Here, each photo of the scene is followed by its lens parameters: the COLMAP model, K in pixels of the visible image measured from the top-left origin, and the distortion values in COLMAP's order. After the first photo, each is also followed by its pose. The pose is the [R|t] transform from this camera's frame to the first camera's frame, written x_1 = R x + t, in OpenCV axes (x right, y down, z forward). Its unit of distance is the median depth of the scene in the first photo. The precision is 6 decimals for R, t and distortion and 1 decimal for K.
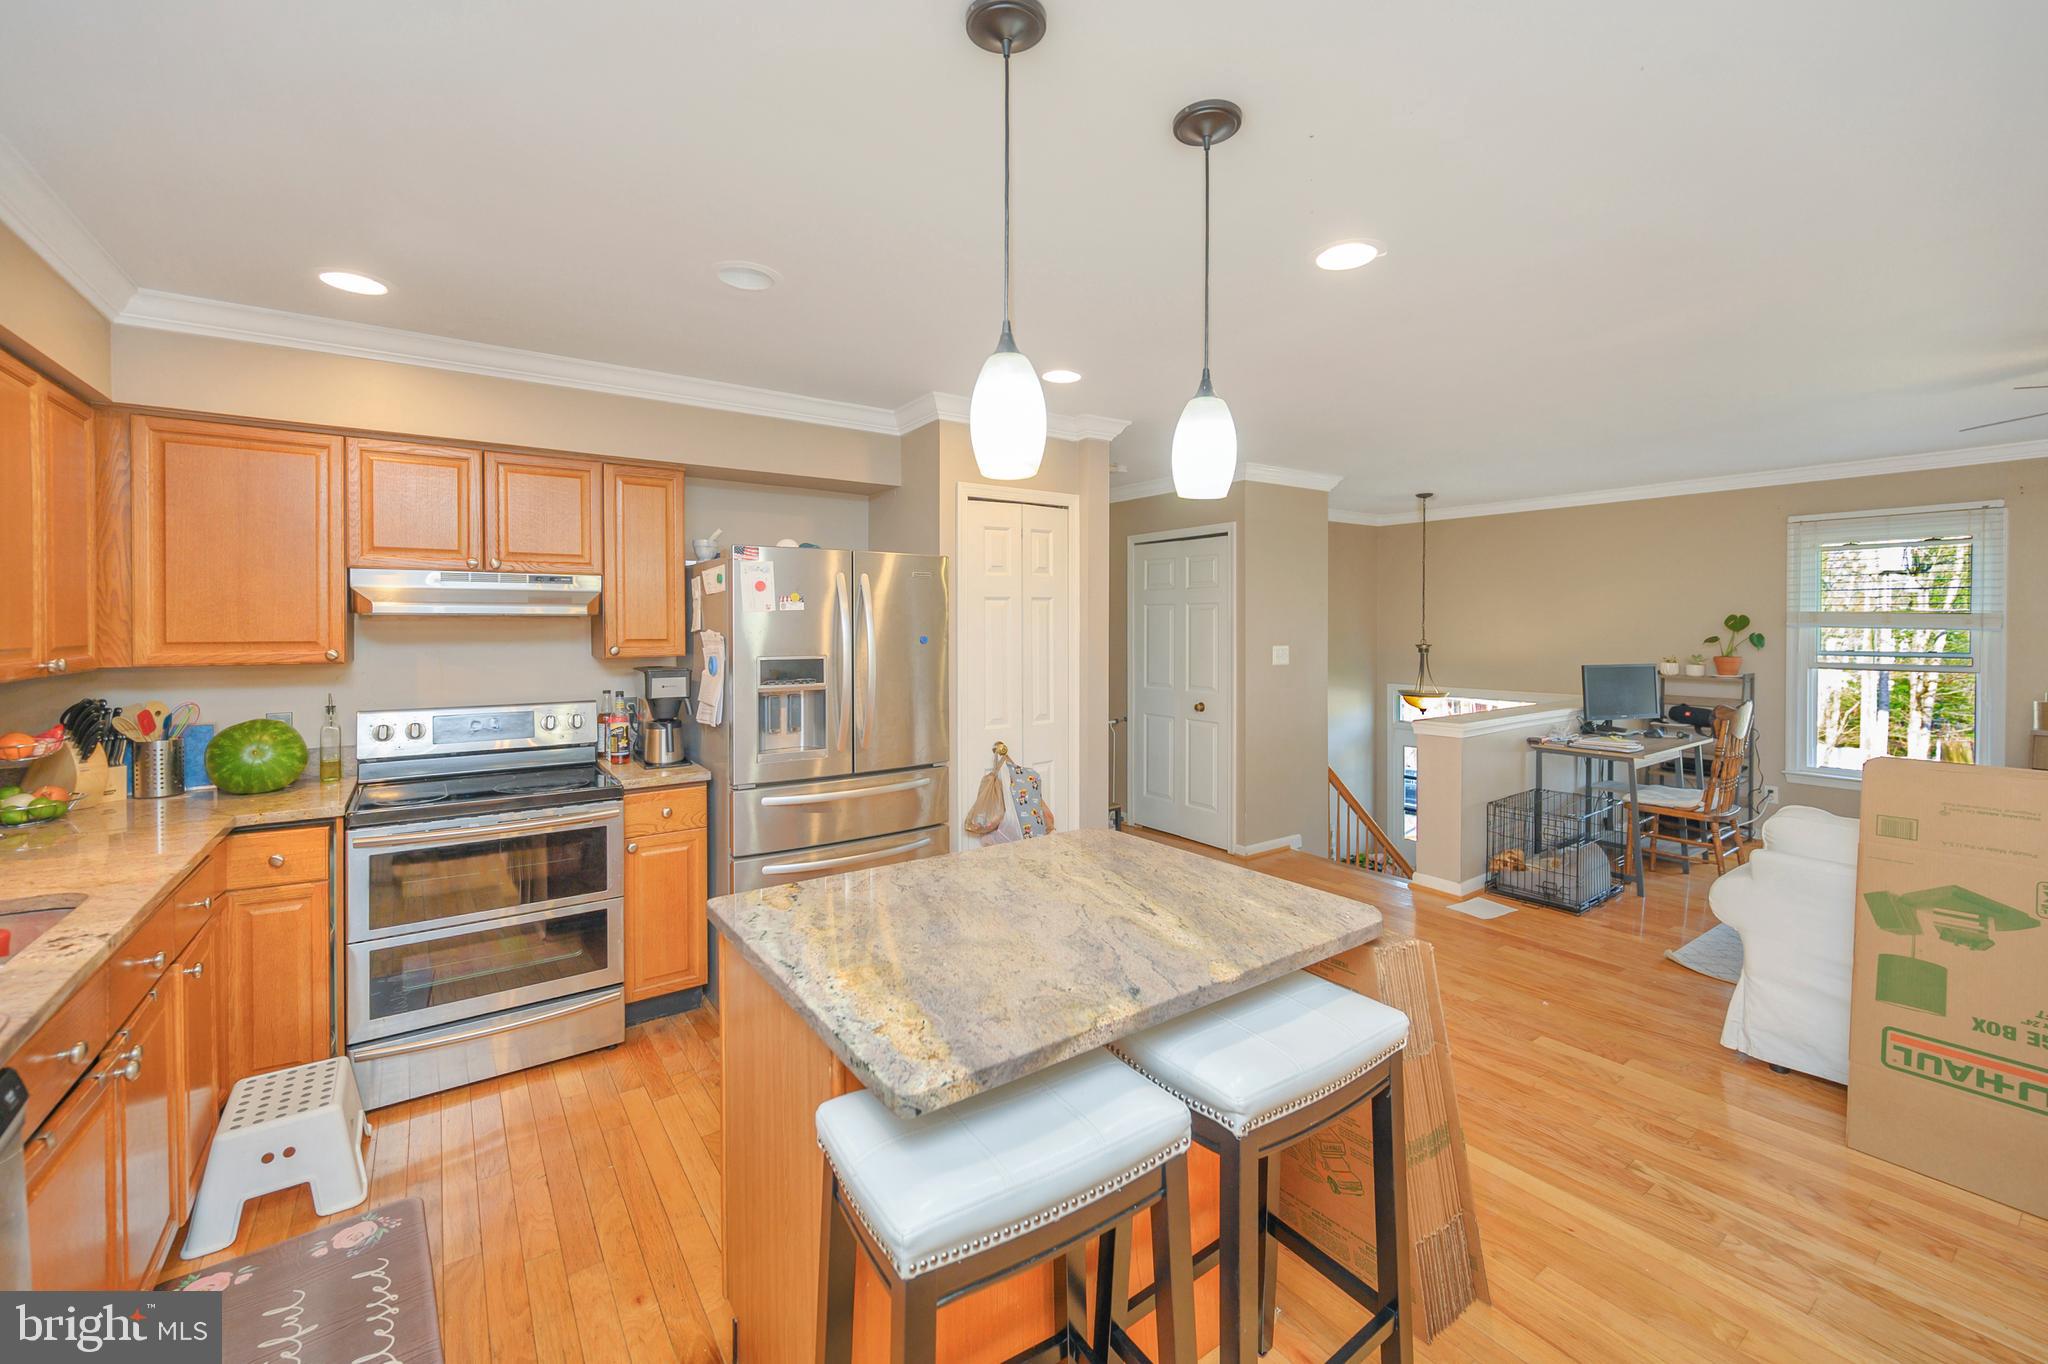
lens RADIAL K [[835.3, 0, 1020.5], [0, 835.3, 642.5], [0, 0, 1]] dist [0.001266, -0.001100]
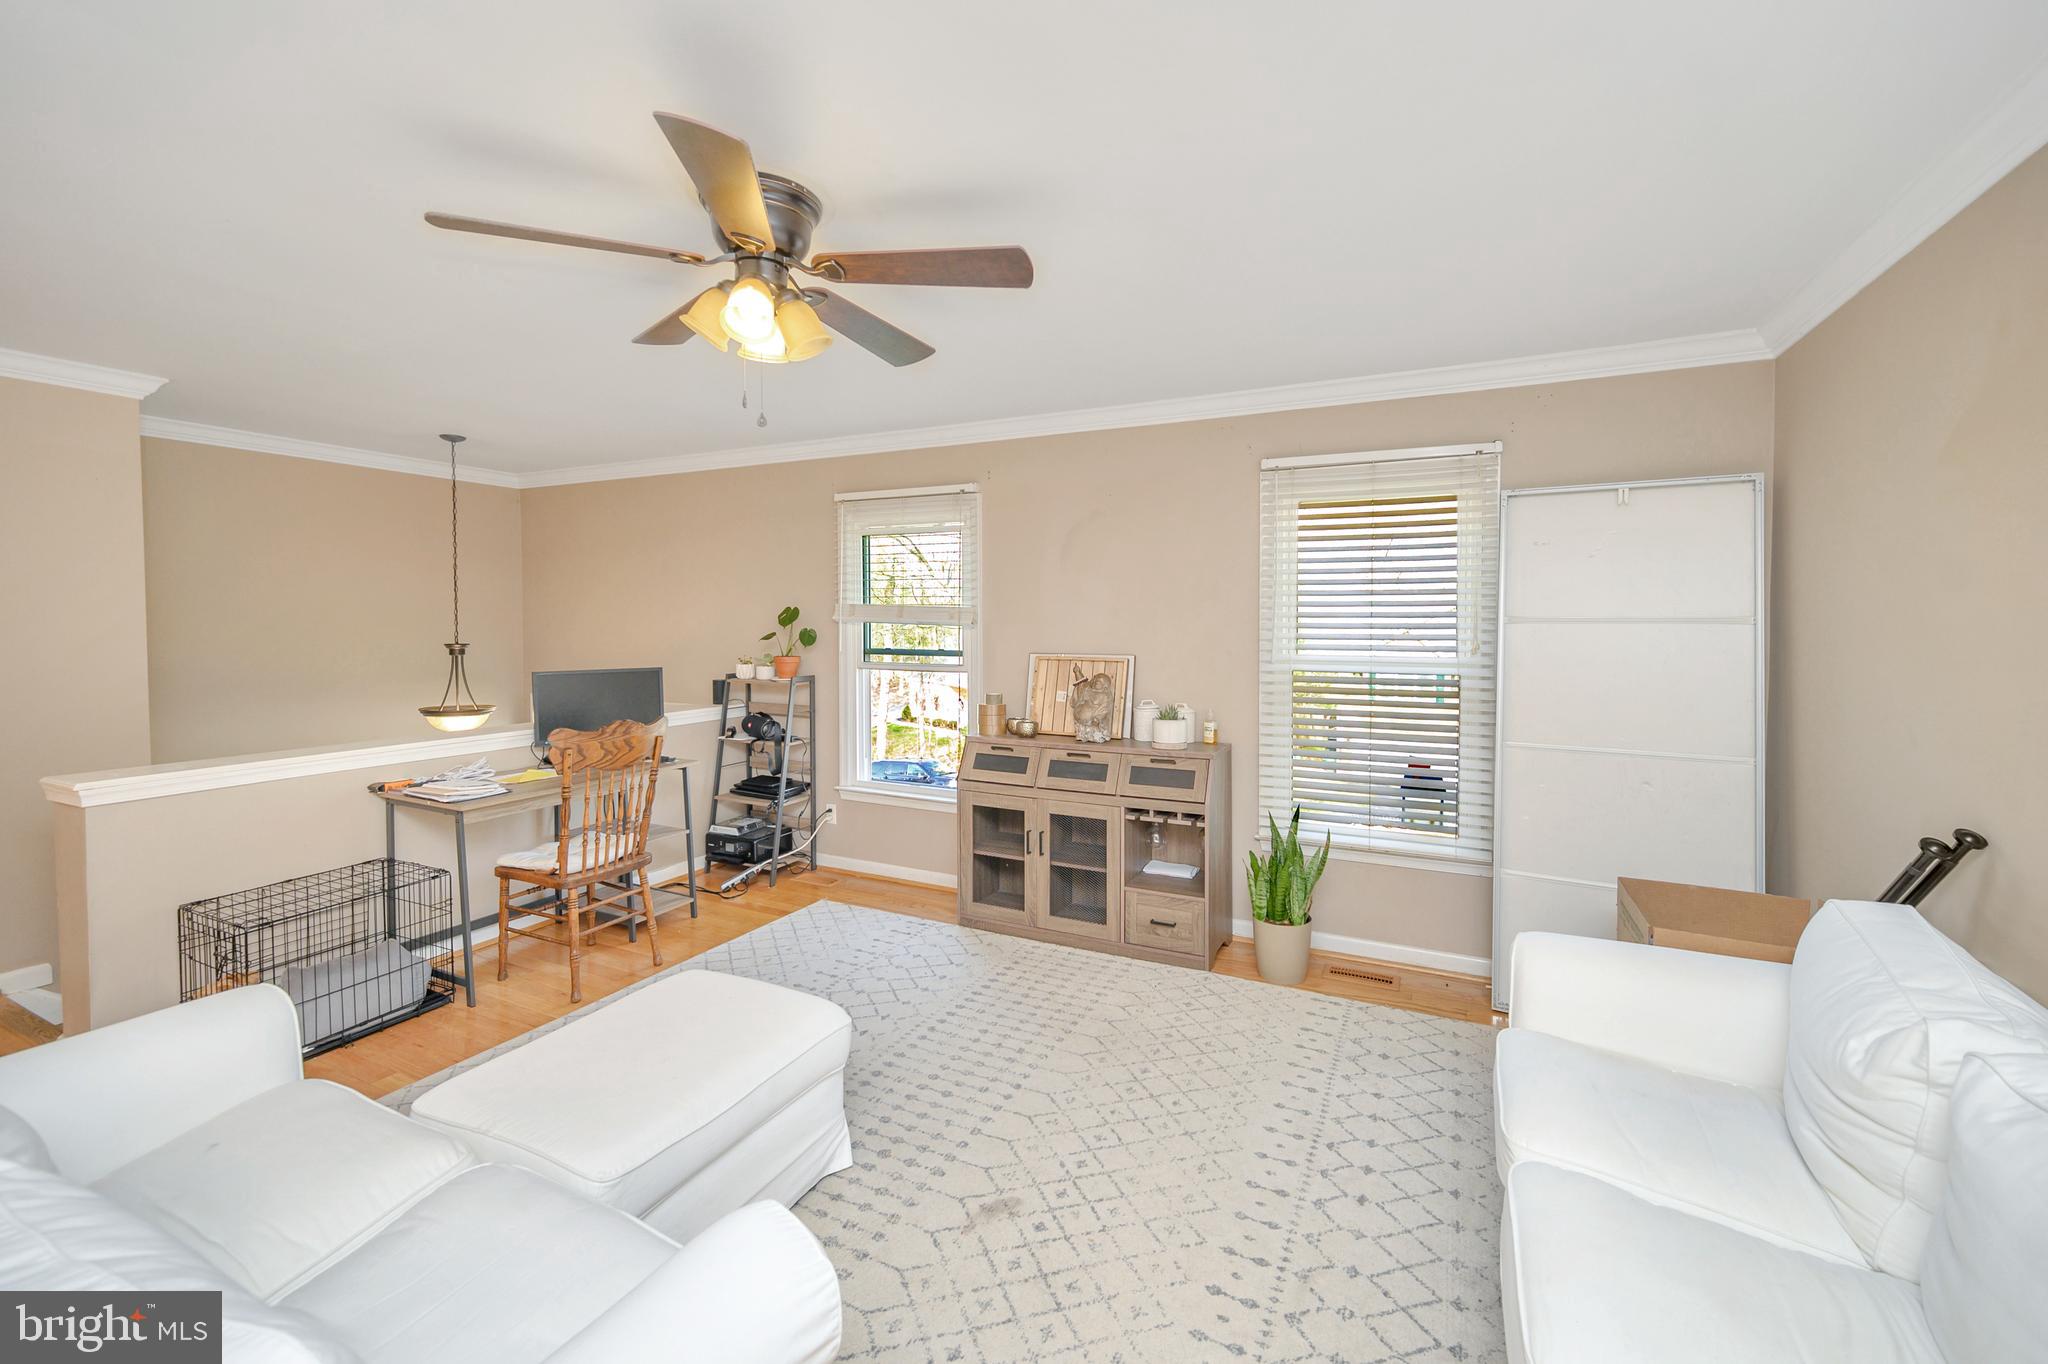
lens RADIAL K [[835.3, 0, 1034.0], [0, 835.3, 641.1], [0, 0, 1]] dist [0.001266, -0.001100]
pose [[0.879917, -0.007914, 0.475061, 1.251687], [0.004945, 0.999960, 0.007499, -0.006222], [-0.475102, -0.004250, 0.879921, 0.248935]]
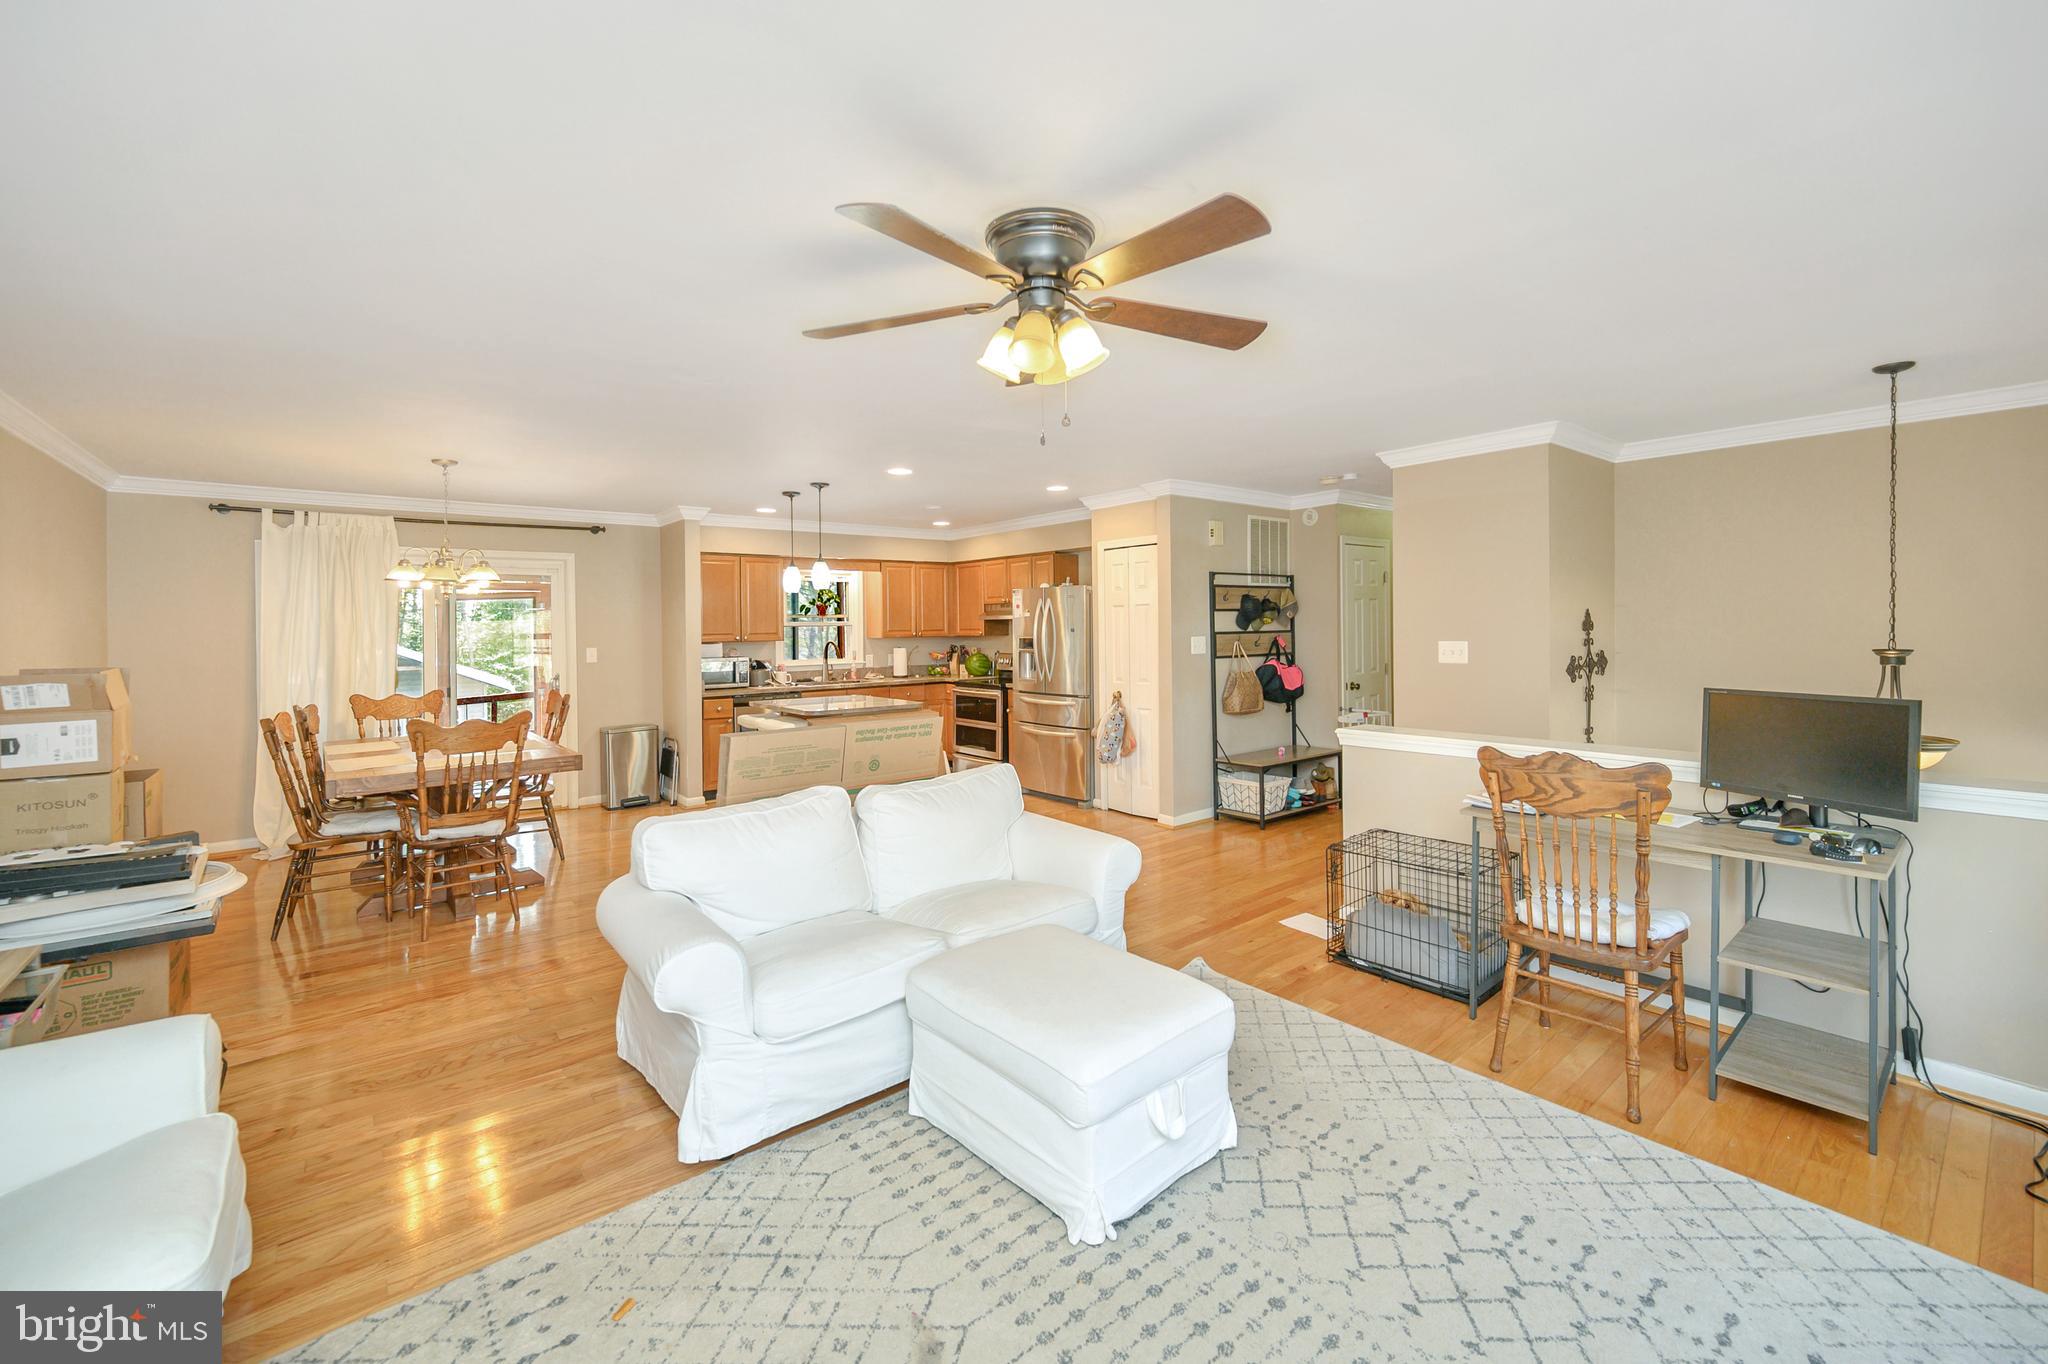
lens RADIAL K [[835.3, 0, 1030.5], [0, 835.3, 632.6], [0, 0, 1]] dist [0.001266, -0.001100]
pose [[0.069819, 0.010820, -0.997501, 2.109398], [-0.009528, 0.999903, 0.010179, -0.018771], [0.997514, 0.008794, 0.069915, 0.900746]]
